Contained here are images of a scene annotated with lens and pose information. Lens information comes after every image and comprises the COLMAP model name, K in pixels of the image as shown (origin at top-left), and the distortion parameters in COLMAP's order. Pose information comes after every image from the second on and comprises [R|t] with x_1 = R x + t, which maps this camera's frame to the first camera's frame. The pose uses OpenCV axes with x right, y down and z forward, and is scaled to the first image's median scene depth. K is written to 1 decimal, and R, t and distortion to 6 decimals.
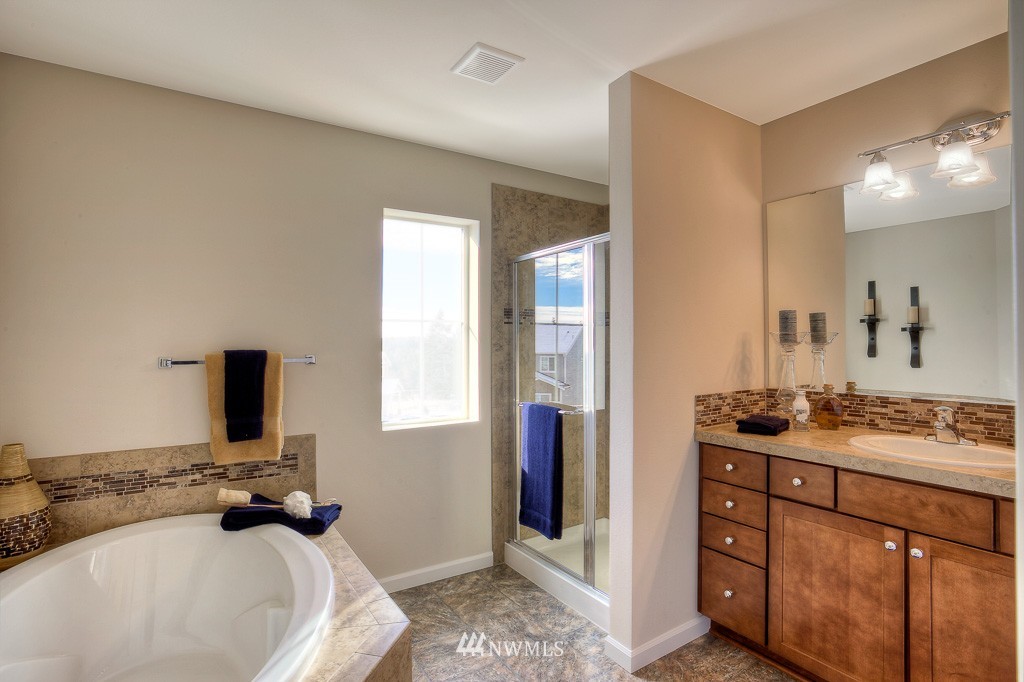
lens RADIAL K [[502.4, 0, 522.7], [0, 502.4, 341.3], [0, 0, 1]] dist [-0.037228, 0.007805]
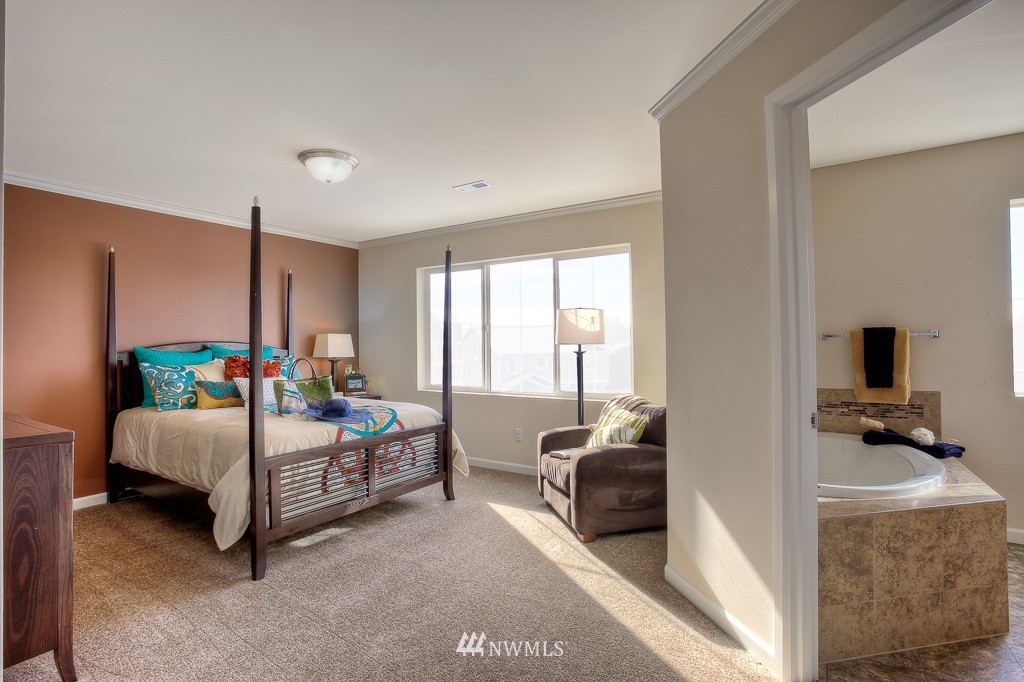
lens RADIAL K [[502.4, 0, 477.0], [0, 502.4, 344.3], [0, 0, 1]] dist [-0.037228, 0.007805]
pose [[0.380123, -0.019378, -0.924733, 0.338737], [0.013906, 0.999787, -0.015234, 0.077050], [0.924832, -0.007068, 0.380311, -0.660629]]
